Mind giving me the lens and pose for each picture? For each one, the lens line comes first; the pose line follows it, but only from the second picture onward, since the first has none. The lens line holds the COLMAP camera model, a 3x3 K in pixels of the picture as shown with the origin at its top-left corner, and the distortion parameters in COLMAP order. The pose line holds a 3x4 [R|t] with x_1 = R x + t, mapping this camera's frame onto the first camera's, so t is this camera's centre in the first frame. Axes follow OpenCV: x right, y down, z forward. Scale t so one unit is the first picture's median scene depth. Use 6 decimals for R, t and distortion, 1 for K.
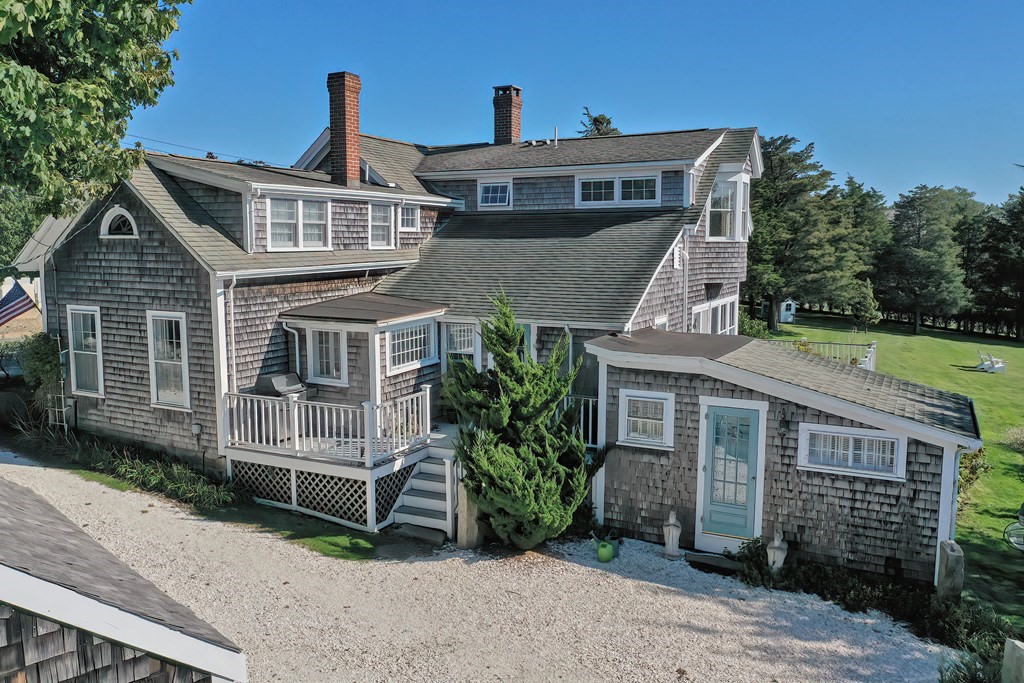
lens RADIAL K [[816.6, 0, 502.0], [0, 816.6, 336.7], [0, 0, 1]] dist [-0.023558, 0.038986]
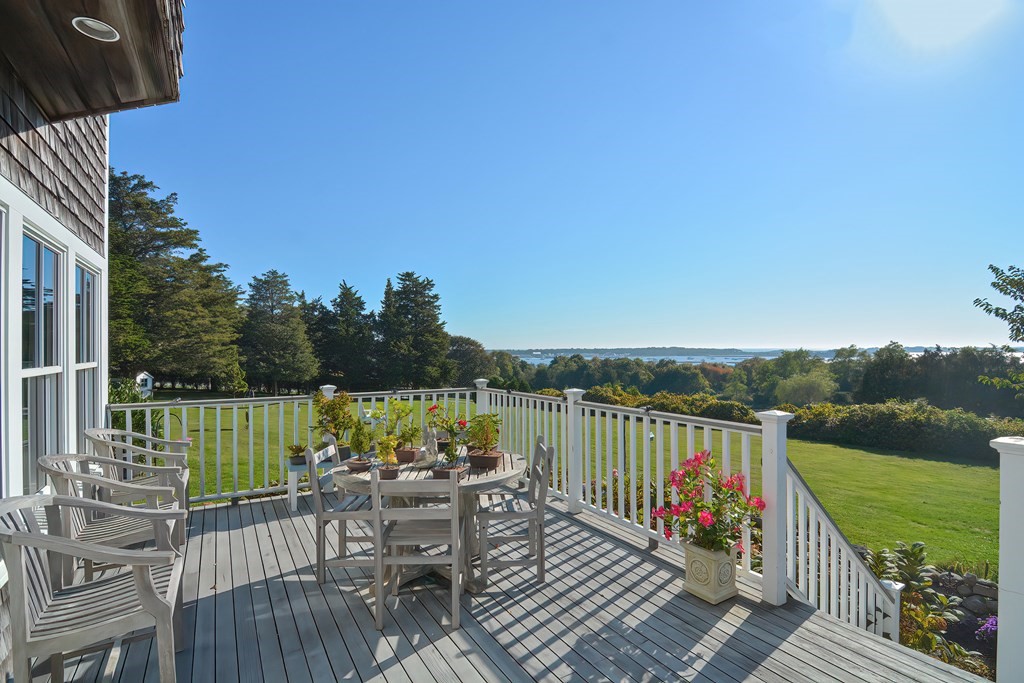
lens RADIAL K [[486.7, 0, 508.2], [0, 486.7, 346.3], [0, 0, 1]] dist [-0.003181, -0.000341]
pose [[0.515589, 0.008143, 0.856797, 0.287710], [0.106867, 0.991536, -0.073732, 0.021709], [-0.850145, 0.129578, 0.510355, 1.115173]]
